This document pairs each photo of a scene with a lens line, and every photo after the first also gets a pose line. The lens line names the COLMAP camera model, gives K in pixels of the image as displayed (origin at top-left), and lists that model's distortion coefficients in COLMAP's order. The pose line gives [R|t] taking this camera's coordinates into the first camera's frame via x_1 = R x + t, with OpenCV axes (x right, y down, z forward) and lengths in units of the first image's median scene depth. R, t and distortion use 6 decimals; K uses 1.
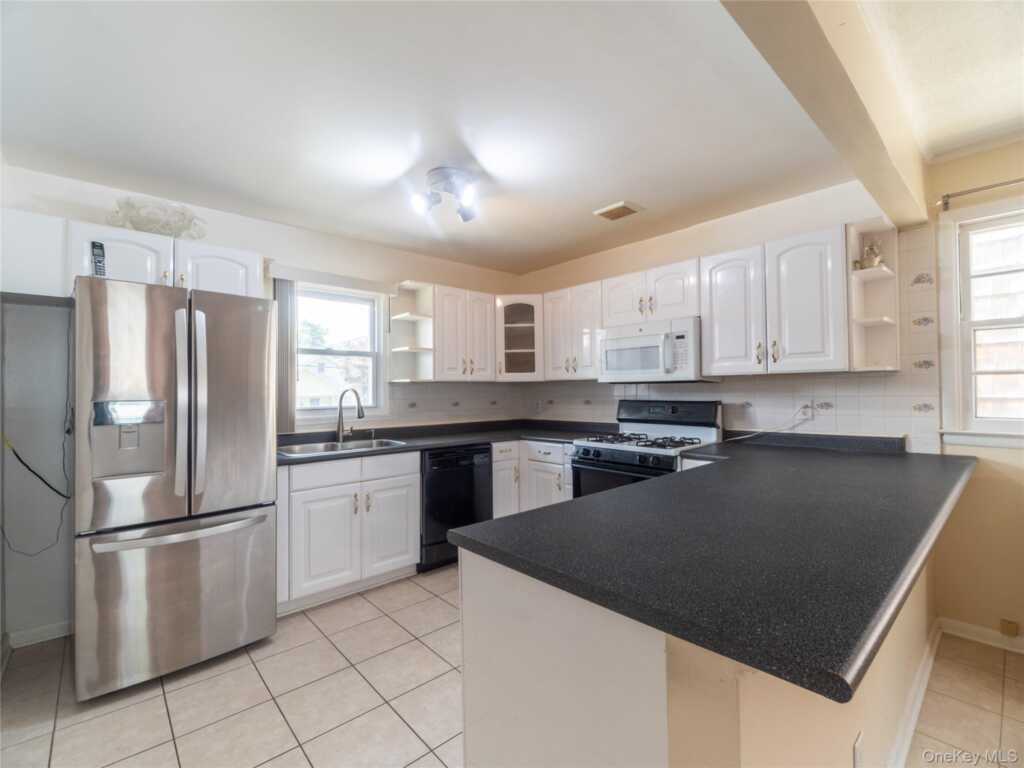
lens RADIAL K [[456.5, 0, 514.7], [0, 456.5, 384.9], [0, 0, 1]] dist [0.001518, -0.000767]
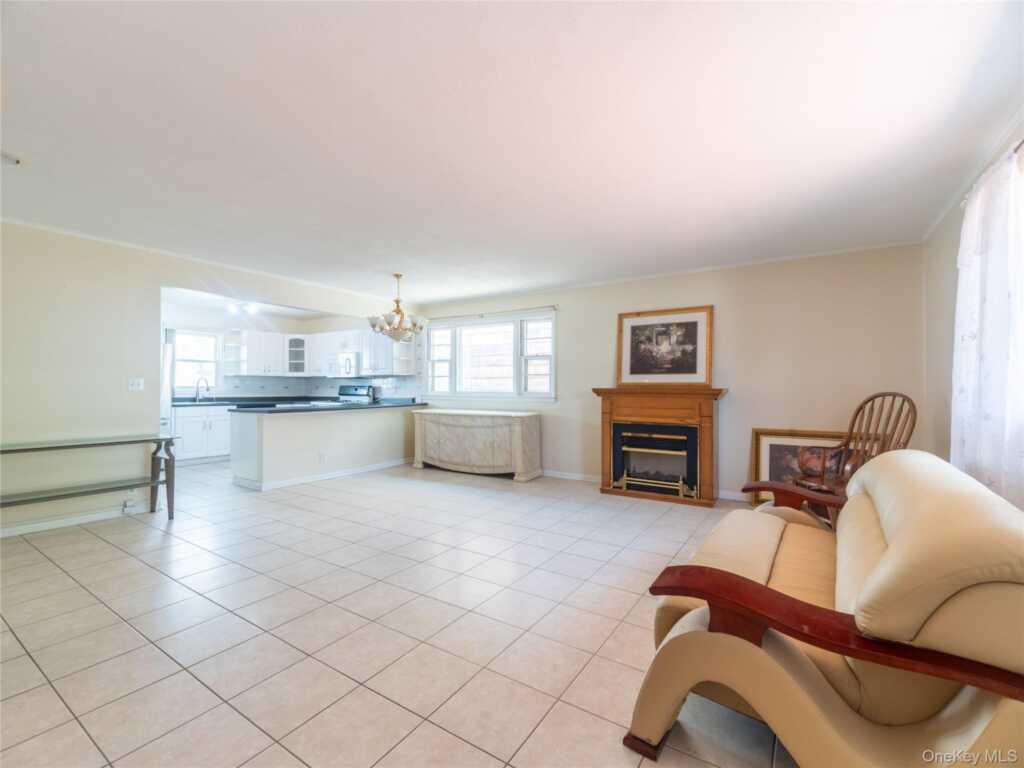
lens RADIAL K [[456.5, 0, 510.1], [0, 456.5, 384.1], [0, 0, 1]] dist [0.001518, -0.000767]
pose [[0.968819, 0.017200, 0.247172, 0.488947], [-0.018529, 0.999824, 0.003052, 0.003515], [-0.247076, -0.007537, 0.968967, -1.380809]]
